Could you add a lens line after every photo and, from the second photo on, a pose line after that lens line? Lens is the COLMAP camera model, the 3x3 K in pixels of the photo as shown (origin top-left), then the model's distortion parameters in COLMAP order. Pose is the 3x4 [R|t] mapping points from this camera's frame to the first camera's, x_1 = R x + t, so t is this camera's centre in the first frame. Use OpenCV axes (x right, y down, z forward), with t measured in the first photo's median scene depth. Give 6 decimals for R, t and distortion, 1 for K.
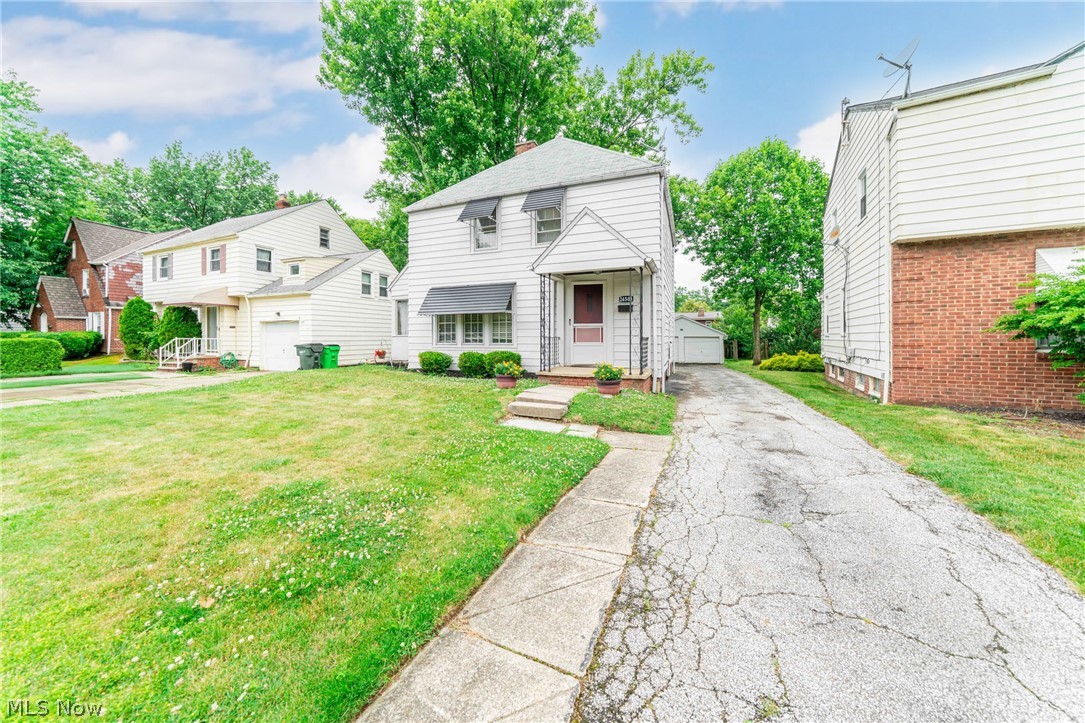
lens RADIAL K [[377.0, 0, 541.2], [0, 377.0, 342.7], [0, 0, 1]] dist [-0.009705, 0.000303]
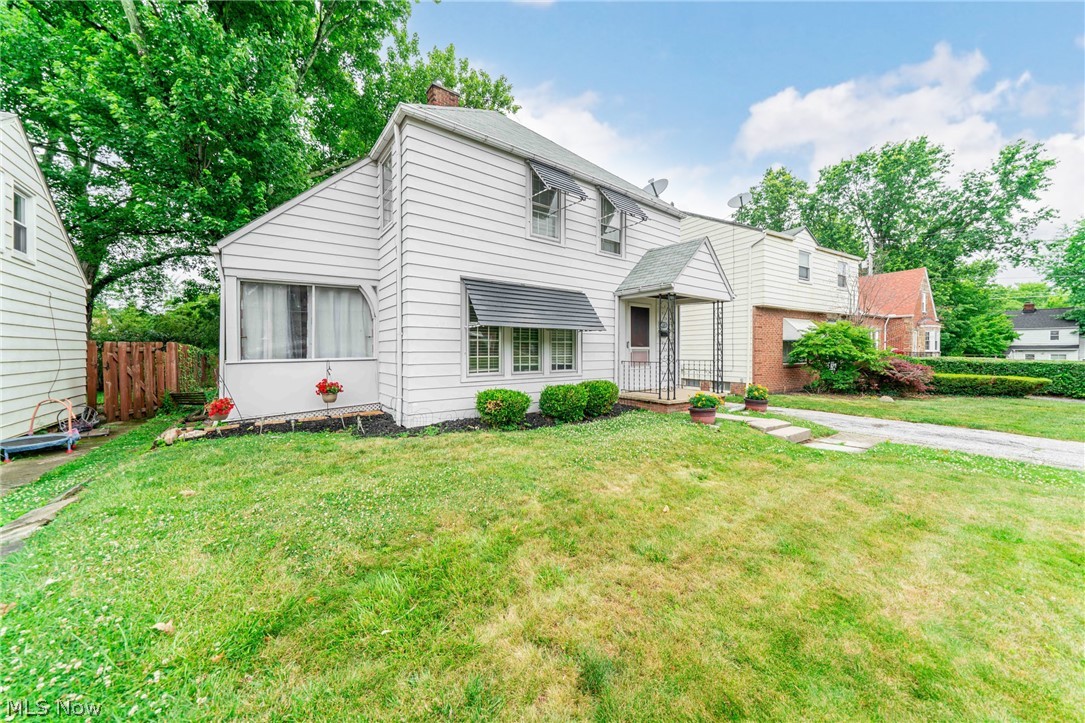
lens RADIAL K [[374.5, 0, 534.6], [0, 374.5, 353.0], [0, 0, 1]] dist [-0.008328, 0.000013]
pose [[0.521947, -0.002268, 0.852975, -0.686712], [0.010774, 0.999934, -0.003934, -0.027282], [-0.852910, 0.011243, 0.521937, 0.588765]]
